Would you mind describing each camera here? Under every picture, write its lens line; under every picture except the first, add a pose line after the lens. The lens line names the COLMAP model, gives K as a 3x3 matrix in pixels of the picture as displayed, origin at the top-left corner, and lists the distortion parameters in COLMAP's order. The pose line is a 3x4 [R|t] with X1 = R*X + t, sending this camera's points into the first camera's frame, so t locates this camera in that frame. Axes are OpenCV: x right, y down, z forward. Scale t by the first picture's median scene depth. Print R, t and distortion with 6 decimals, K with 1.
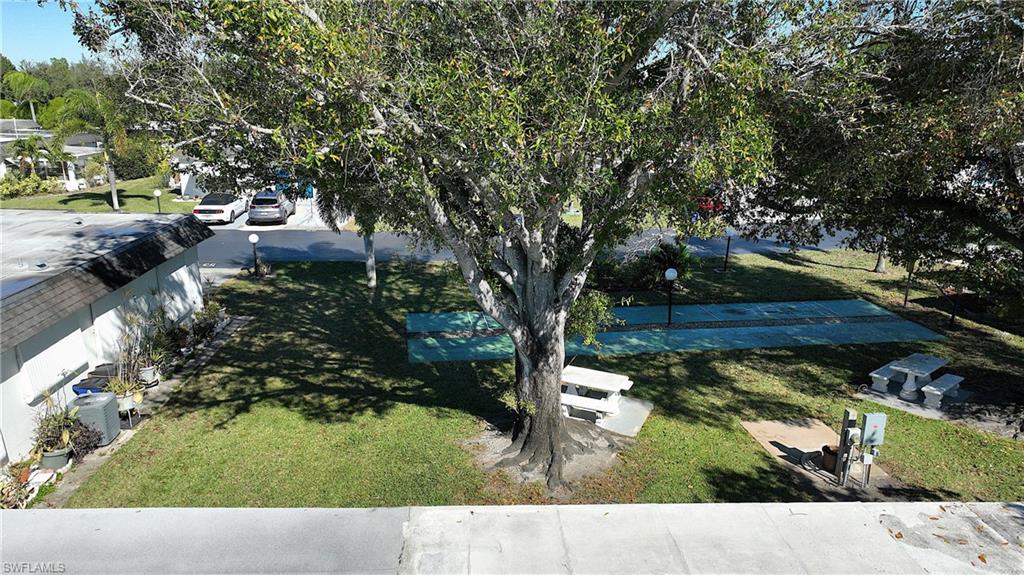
lens RADIAL K [[724.9, 0, 512.0], [0, 724.9, 287.5], [0, 0, 1]] dist [0.006486, 0.002196]
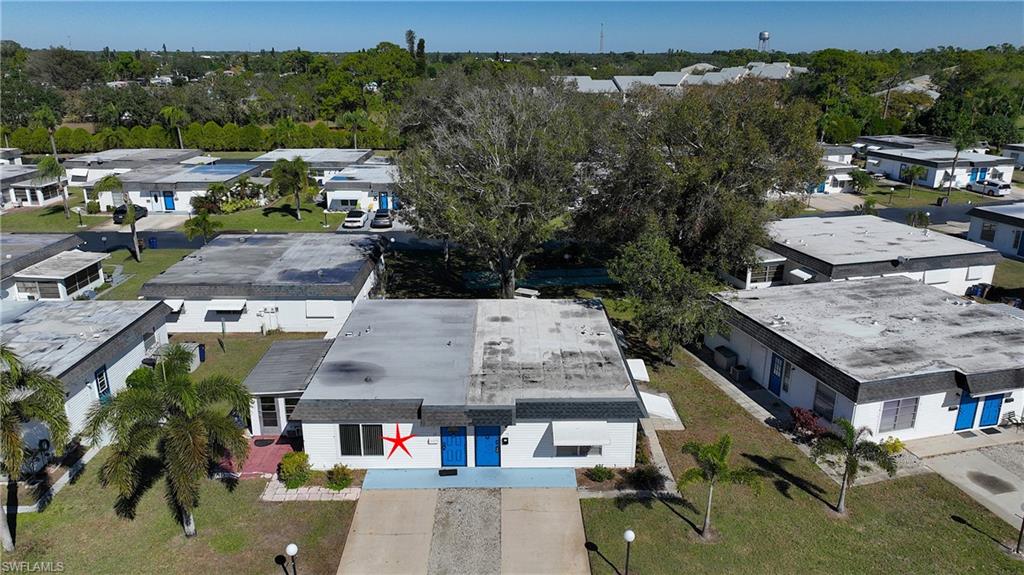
lens RADIAL K [[724.9, 0, 512.0], [0, 724.9, 287.5], [0, 0, 1]] dist [0.006486, 0.002196]
pose [[0.999384, -0.002125, -0.035024, 0.121414], [0.003617, 0.999086, 0.042589, -0.019584], [0.034902, -0.042690, 0.998479, -1.637306]]
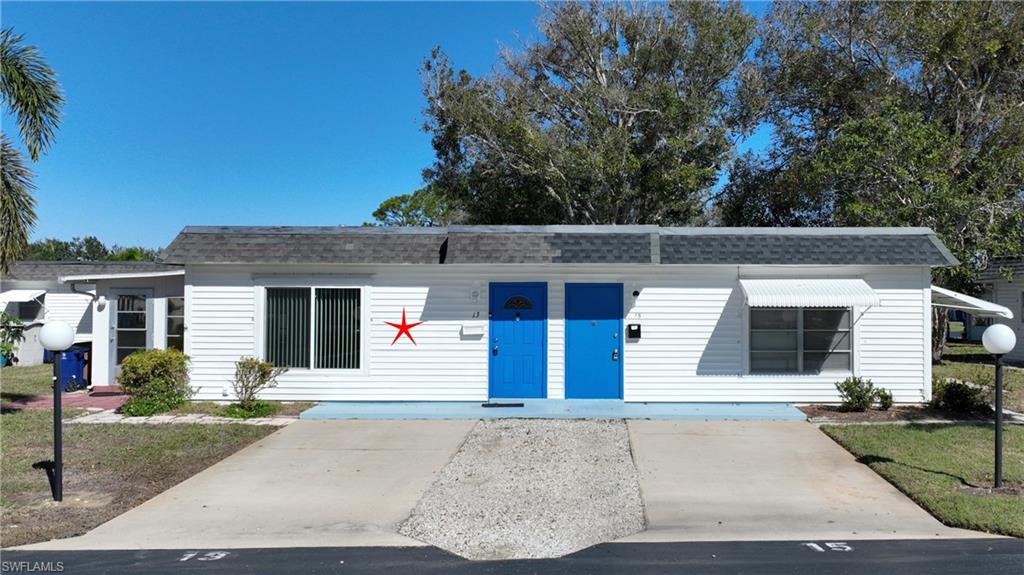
lens RADIAL K [[724.9, 0, 512.0], [0, 724.9, 287.5], [0, 0, 1]] dist [0.006486, 0.002196]
pose [[0.998073, -0.010081, -0.061227, -0.010144], [-0.008987, 0.952828, -0.303378, 0.499123], [0.061397, 0.303343, 0.950901, -0.843611]]
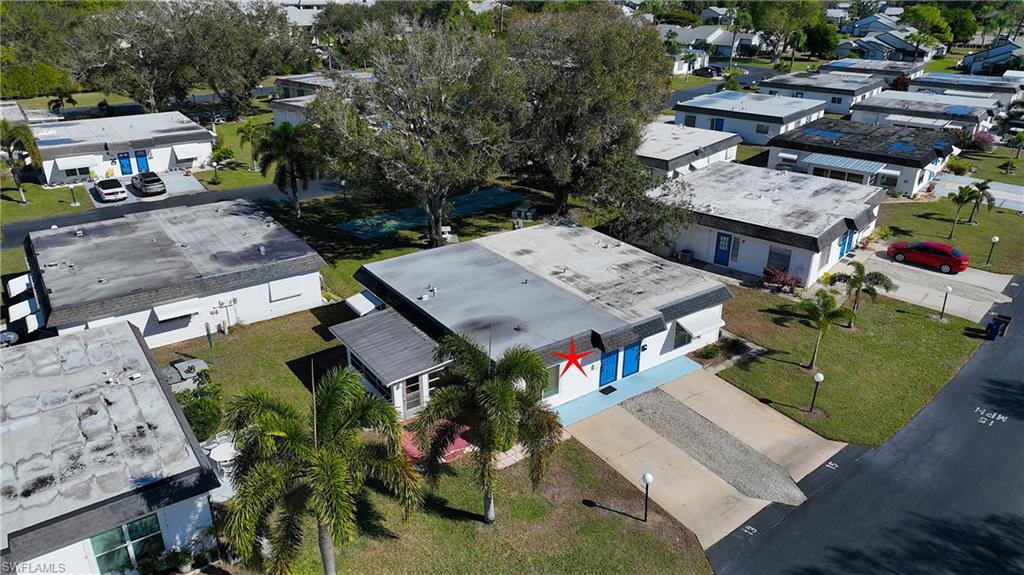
lens RADIAL K [[724.9, 0, 512.0], [0, 724.9, 287.5], [0, 0, 1]] dist [0.006486, 0.002196]
pose [[0.838315, -0.228512, 0.494984, -0.957594], [0.151976, 0.969880, 0.190360, -0.139170], [-0.523575, -0.084356, 0.847793, -1.428033]]
